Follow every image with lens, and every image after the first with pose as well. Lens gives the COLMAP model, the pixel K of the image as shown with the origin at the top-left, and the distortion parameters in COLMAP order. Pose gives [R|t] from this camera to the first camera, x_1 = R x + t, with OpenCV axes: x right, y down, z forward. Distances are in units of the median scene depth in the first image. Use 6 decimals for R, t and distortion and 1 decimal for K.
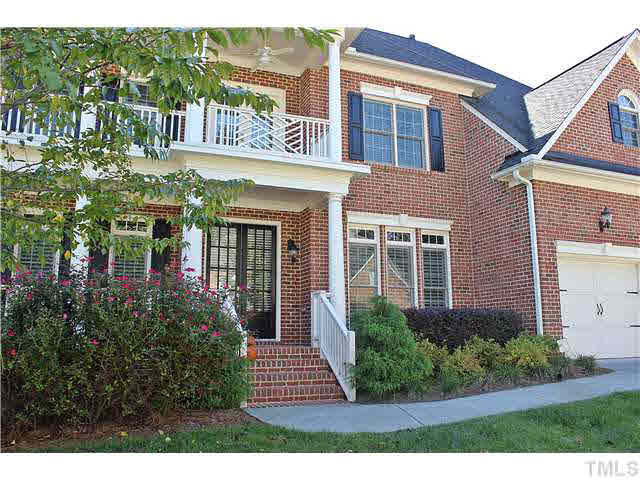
lens RADIAL K [[483.6, 0, 319.7], [0, 483.6, 221.4], [0, 0, 1]] dist [-0.126479, -0.000263]
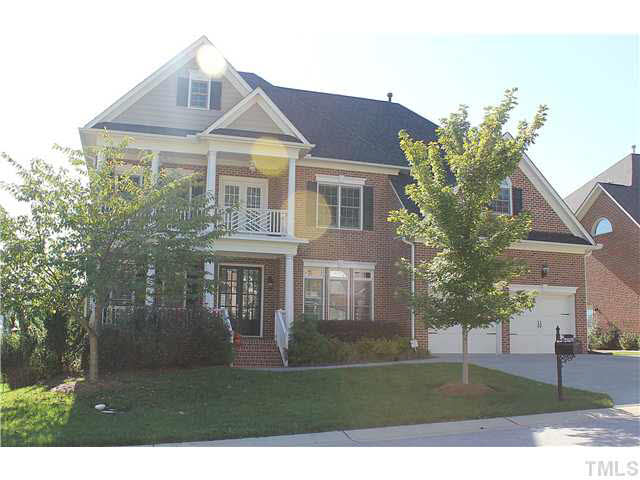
lens RADIAL K [[565.3, 0, 320.0], [0, 565.3, 240.0], [0, 0, 1]] dist [-0.005323, -0.004223]
pose [[0.996321, 0.006426, -0.085460, 0.272109], [-0.001240, 0.998161, 0.060603, -0.200237], [0.085692, -0.060275, 0.994497, -0.883830]]
